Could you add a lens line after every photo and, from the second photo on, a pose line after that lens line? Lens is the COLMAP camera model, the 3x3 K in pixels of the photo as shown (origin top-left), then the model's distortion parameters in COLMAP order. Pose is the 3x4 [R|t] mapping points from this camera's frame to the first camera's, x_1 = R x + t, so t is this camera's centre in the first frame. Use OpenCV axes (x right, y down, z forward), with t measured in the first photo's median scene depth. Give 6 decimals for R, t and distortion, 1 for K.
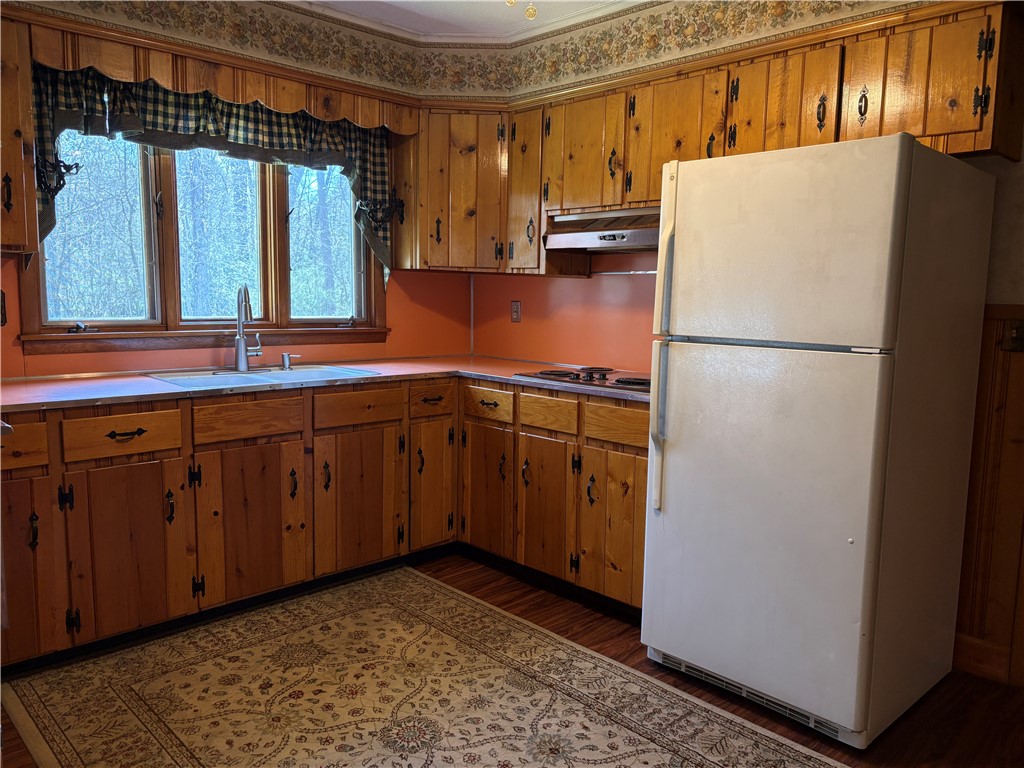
lens RADIAL K [[775.6, 0, 520.7], [0, 775.6, 385.2], [0, 0, 1]] dist [0.058902, -0.060622]
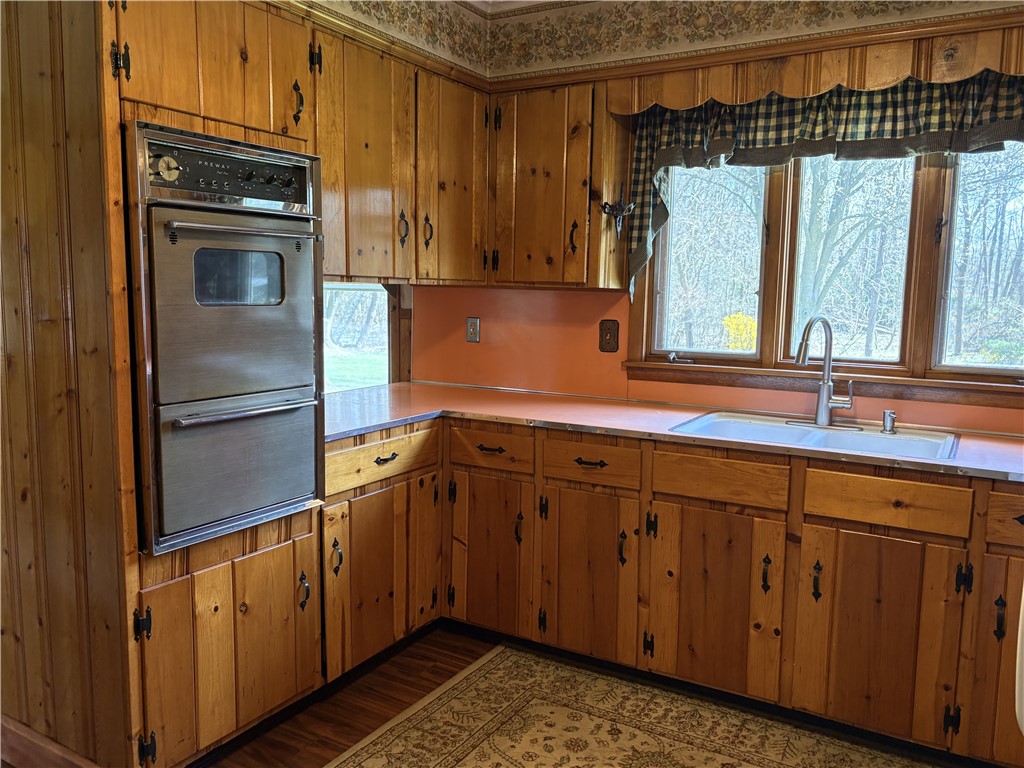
lens RADIAL K [[812.9, 0, 512.4], [0, 812.9, 389.6], [0, 0, 1]] dist [0.029175, -0.010099]
pose [[0.260295, 0.104741, -0.959831, 0.434738], [-0.128752, 0.988986, 0.073006, -0.088391], [0.956906, 0.104577, 0.270914, 0.548922]]
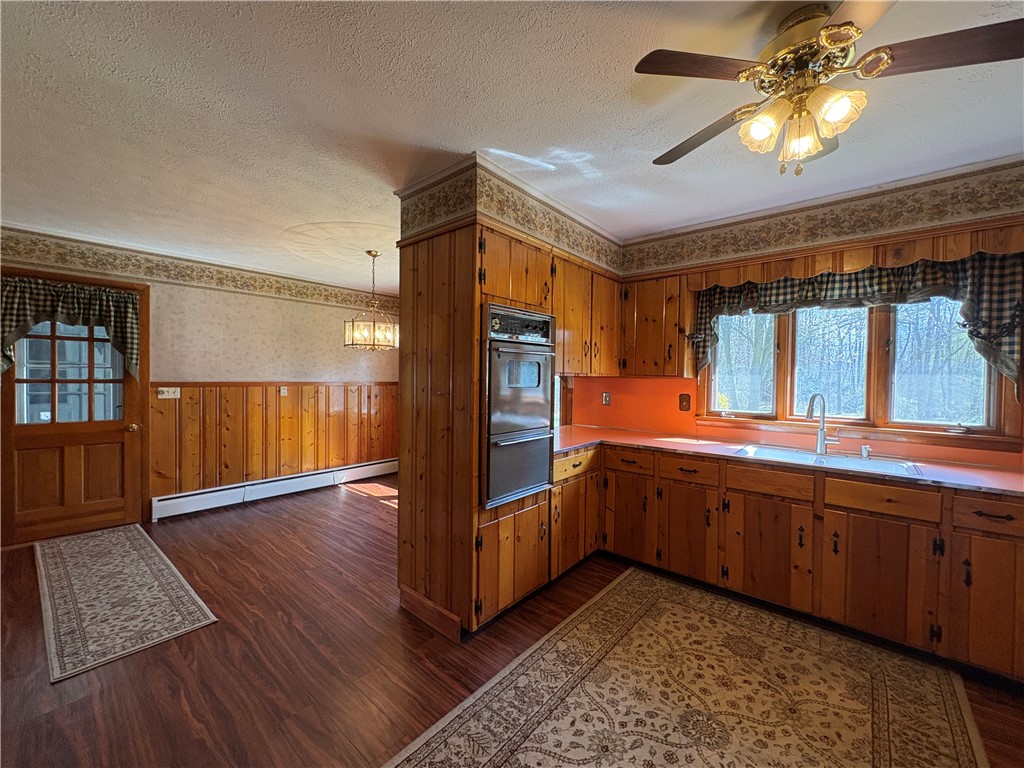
lens RADIAL K [[408.2, 0, 511.3], [0, 408.2, 385.4], [0, 0, 1]] dist [0.002083, 0.000209]
pose [[0.092456, 0.003404, -0.995711, 0.412253], [-0.131659, 0.991256, -0.008837, -0.071746], [0.986974, 0.131912, 0.092096, 0.410587]]
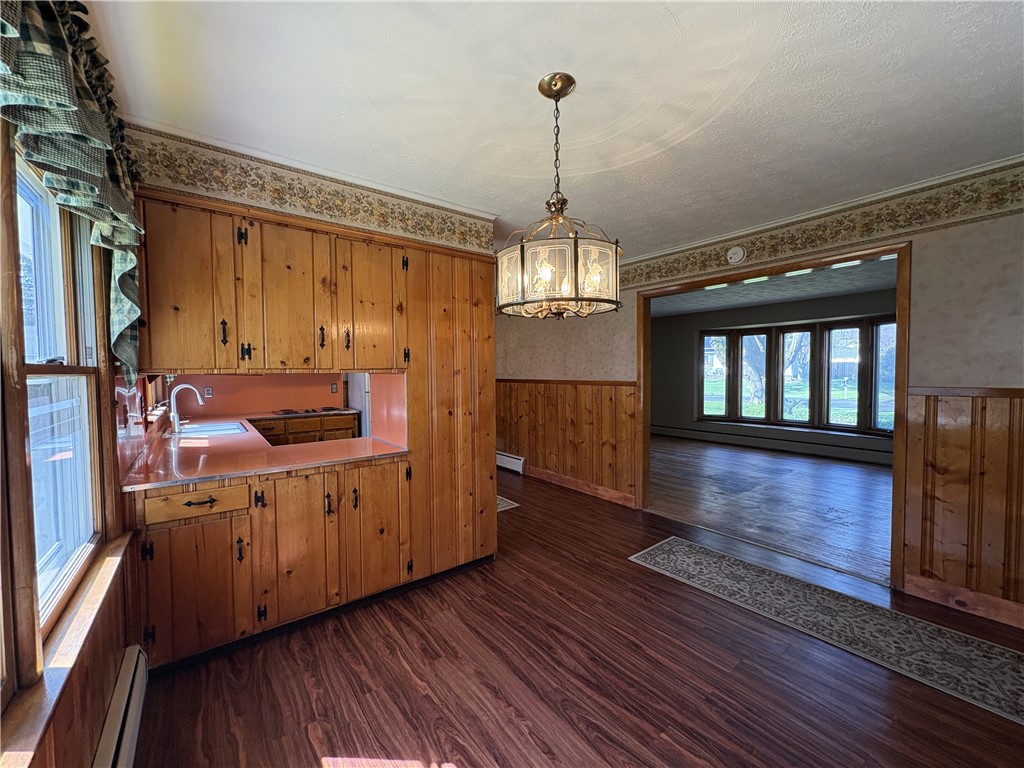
lens RADIAL K [[408.2, 0, 514.7], [0, 408.2, 387.1], [0, 0, 1]] dist [0.002083, 0.000209]
pose [[0.117390, -0.057433, 0.991424, -1.450525], [0.133010, 0.990241, 0.041616, -0.070760], [-0.984138, 0.126984, 0.123883, 0.088046]]
